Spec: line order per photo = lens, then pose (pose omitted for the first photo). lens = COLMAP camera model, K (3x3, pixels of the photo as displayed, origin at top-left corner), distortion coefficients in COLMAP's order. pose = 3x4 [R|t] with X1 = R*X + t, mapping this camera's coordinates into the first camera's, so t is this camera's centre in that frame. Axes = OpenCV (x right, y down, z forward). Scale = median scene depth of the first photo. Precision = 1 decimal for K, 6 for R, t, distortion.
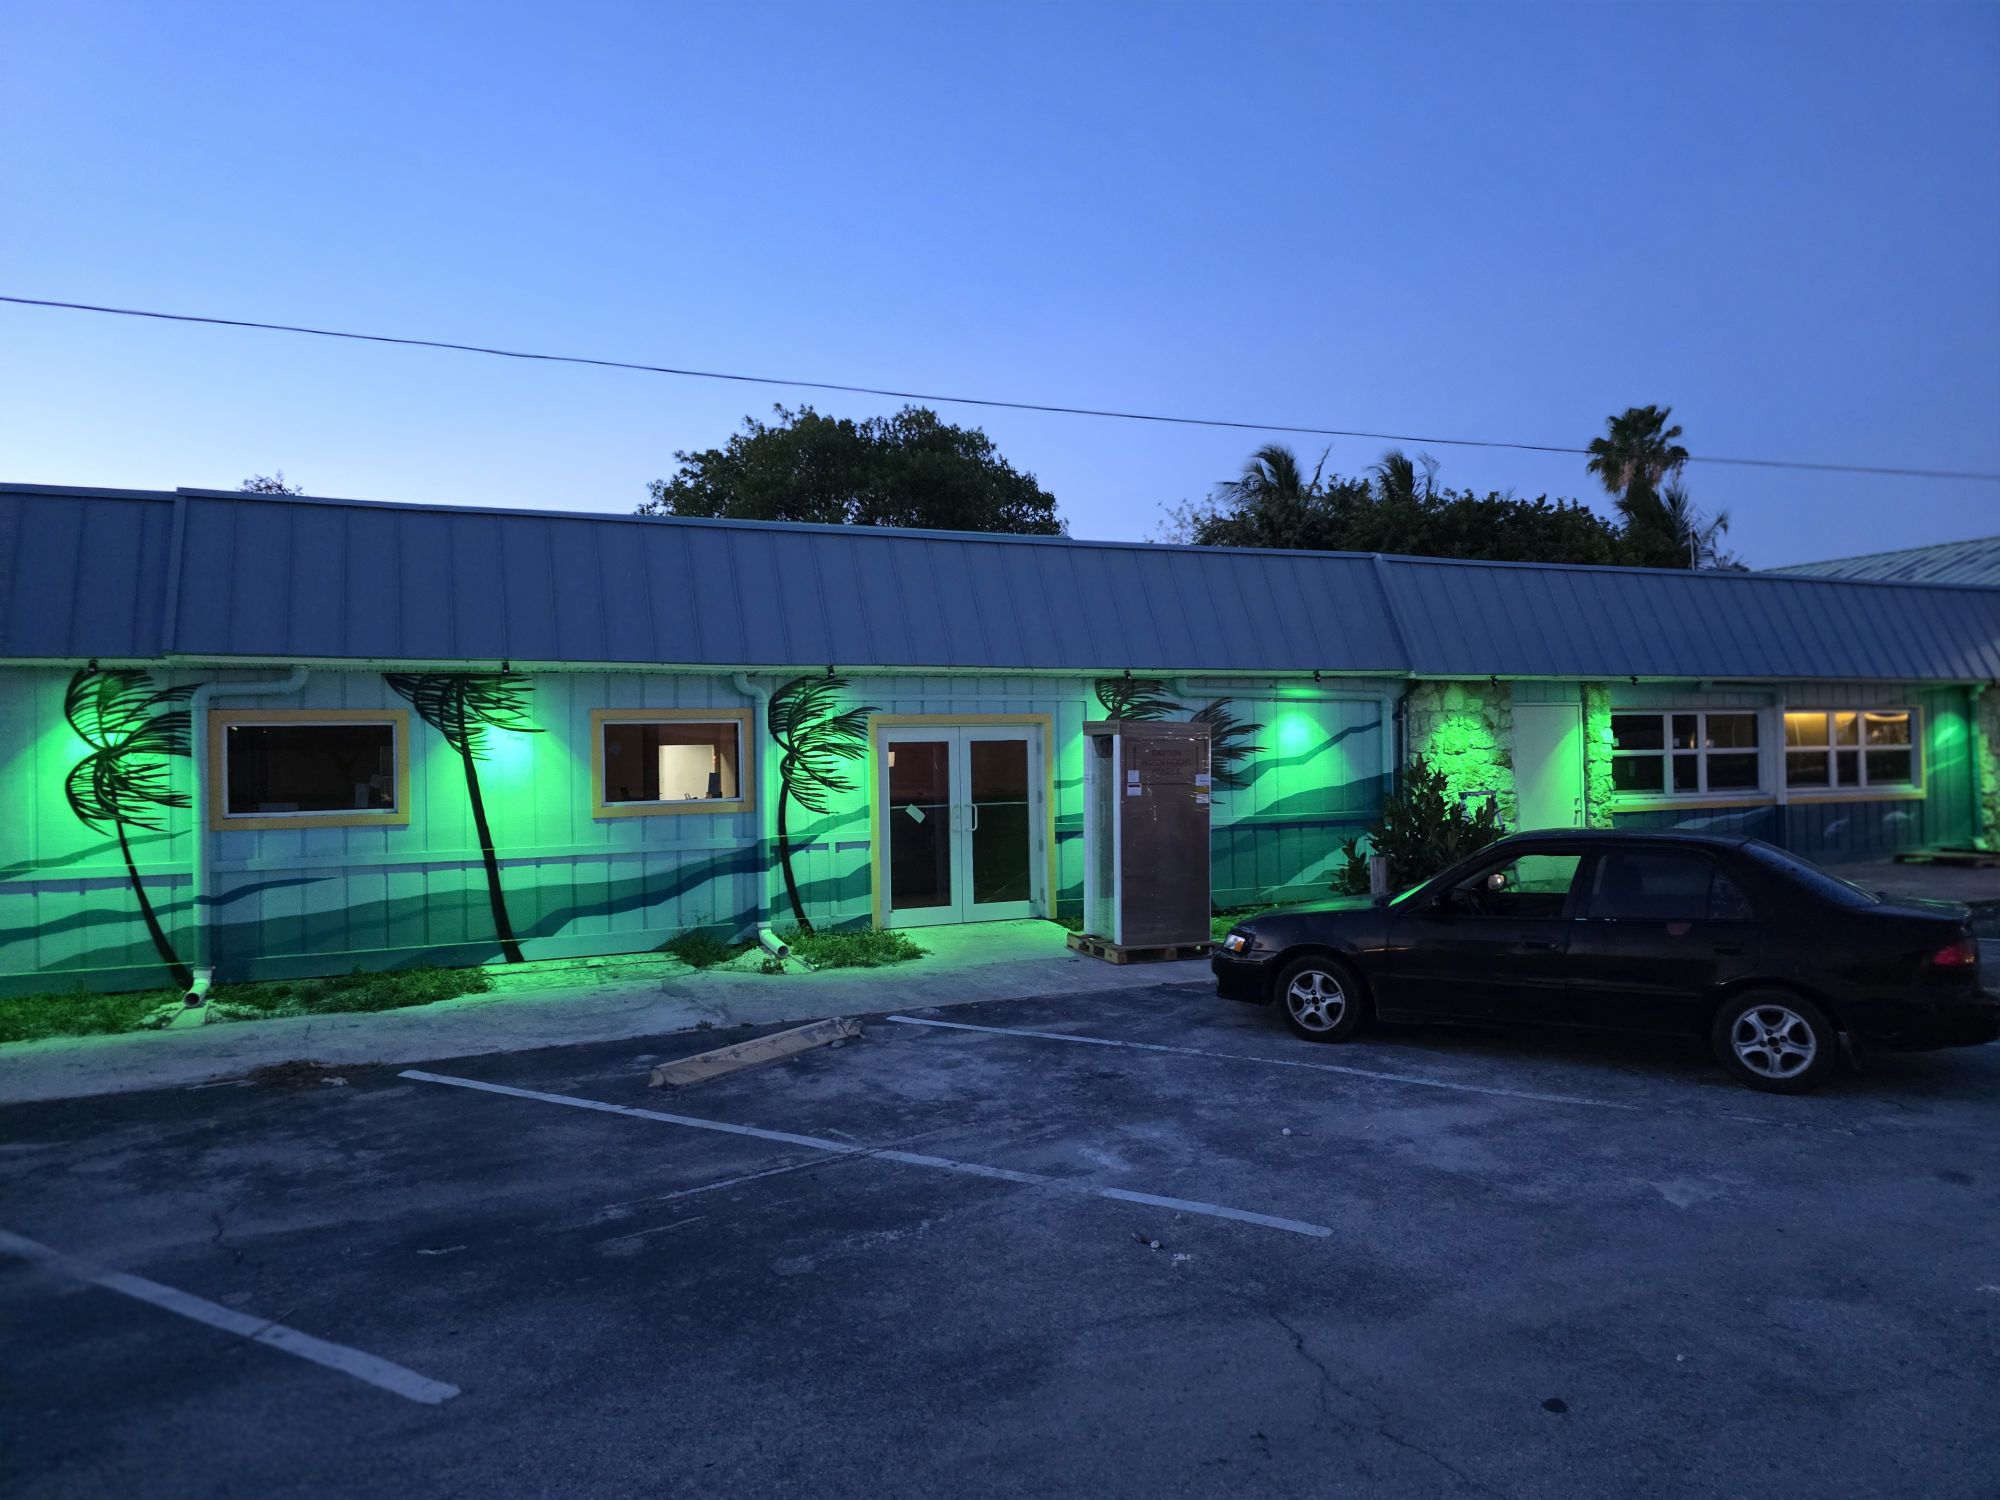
lens RADIAL K [[1342.2, 0, 1000.0], [0, 1342.2, 750.0], [0, 0, 1]] dist [0.064524, -0.059216]
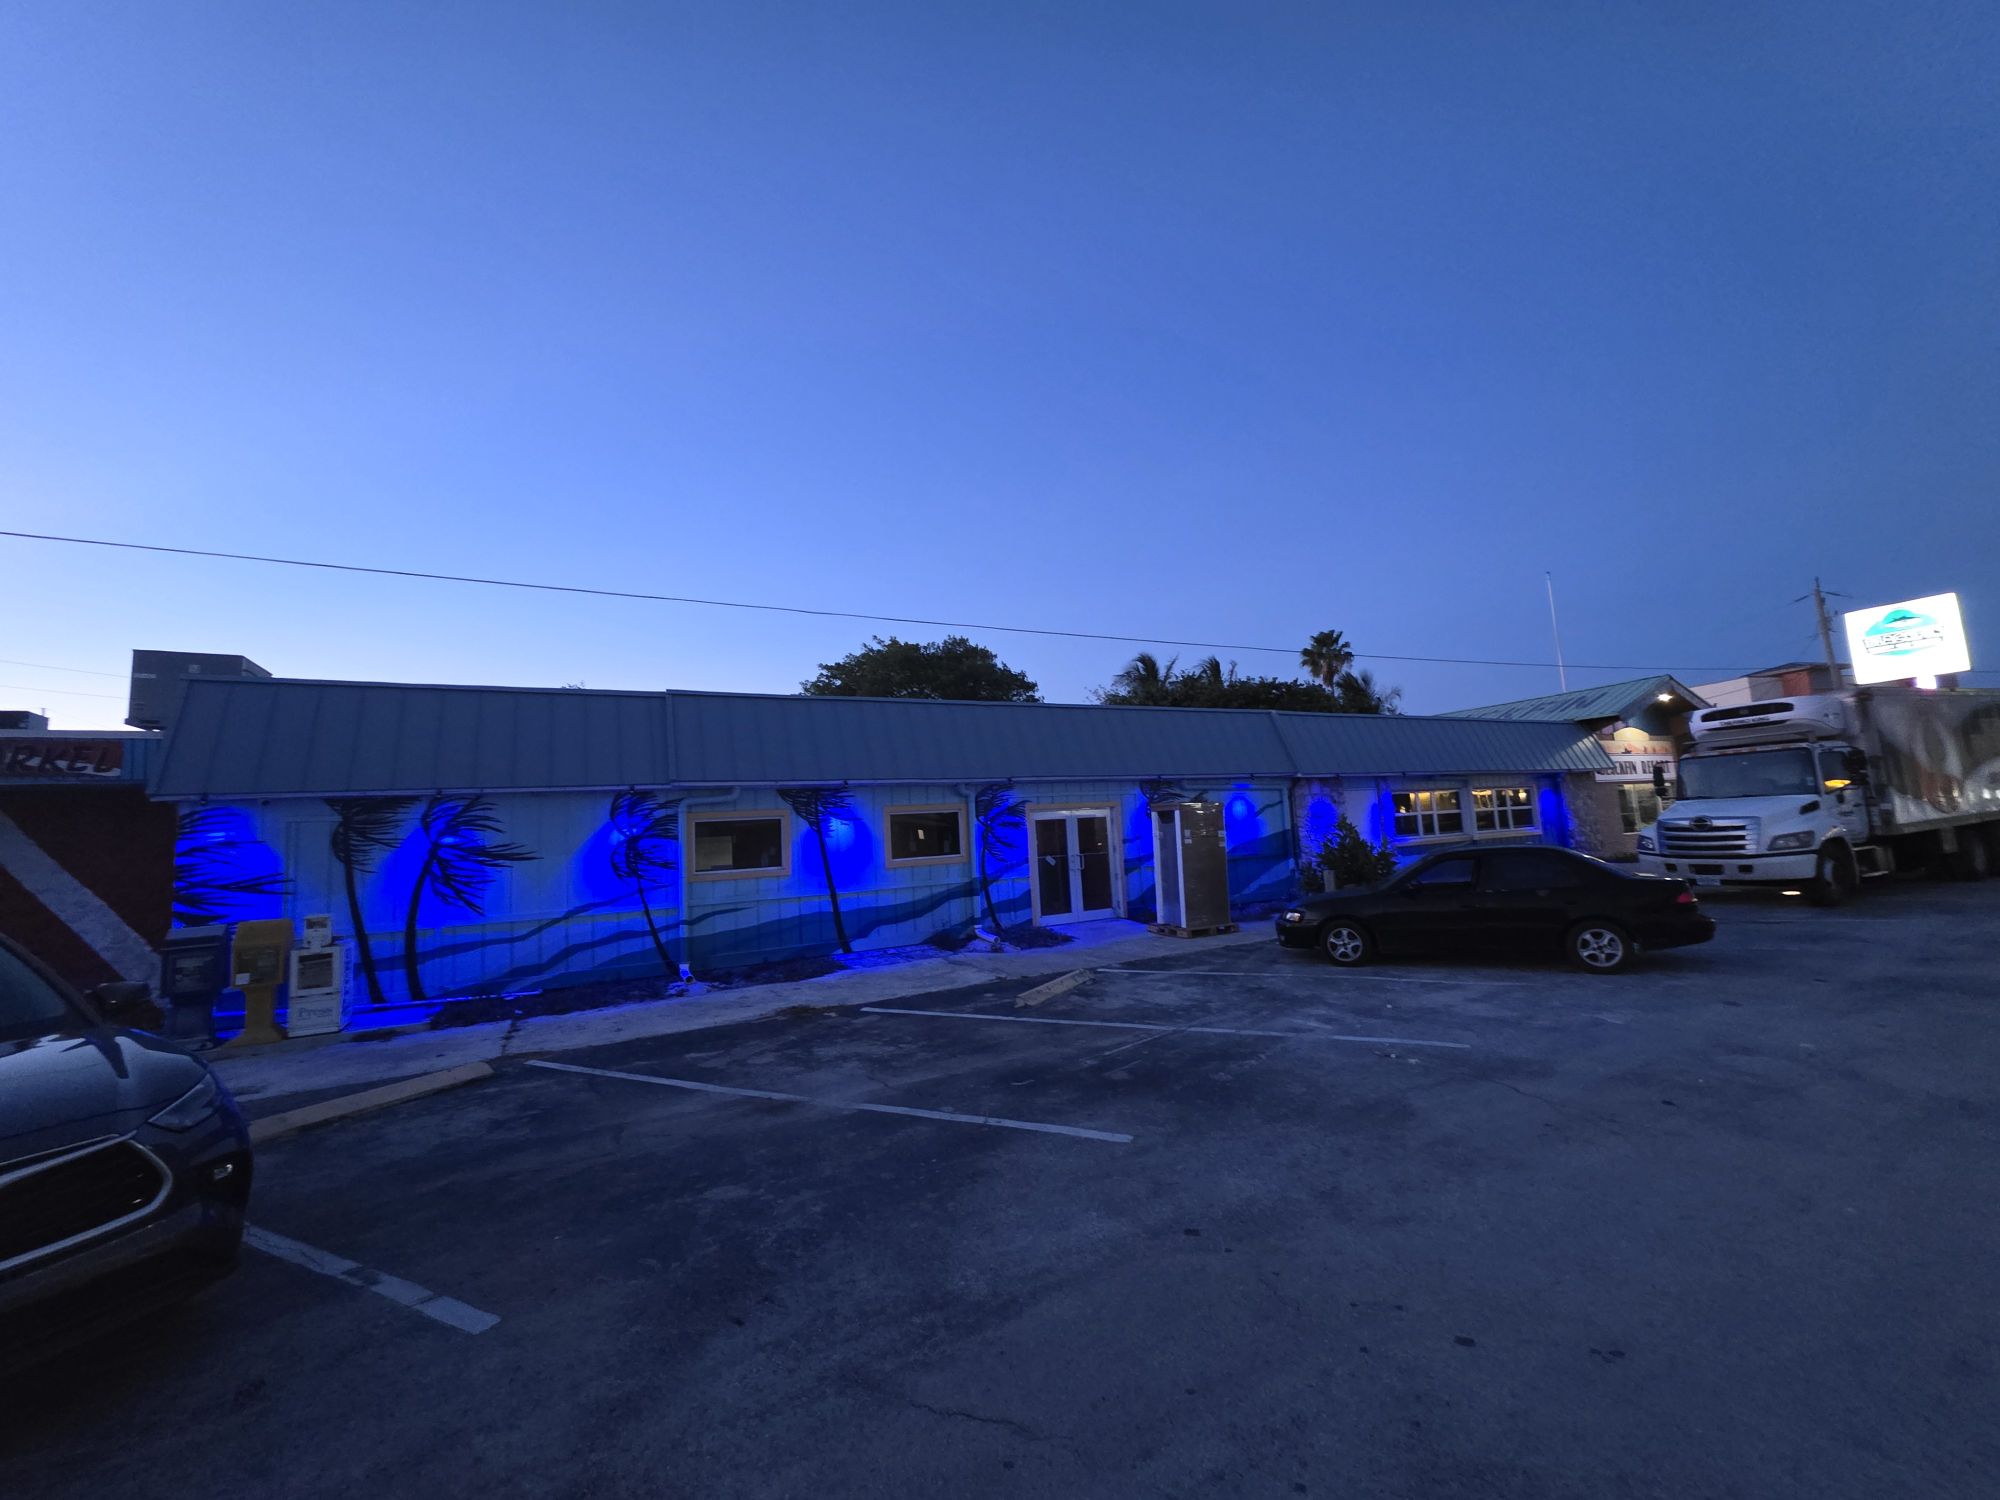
lens RADIAL K [[803.3, 0, 1000.0], [0, 803.3, 750.0], [0, 0, 1]] dist [-0.000679, 0.000052]
pose [[0.995959, -0.028743, 0.085084, -0.226061], [0.037595, 0.993831, -0.104338, 0.011486], [-0.081561, 0.107115, 0.990896, -0.061184]]
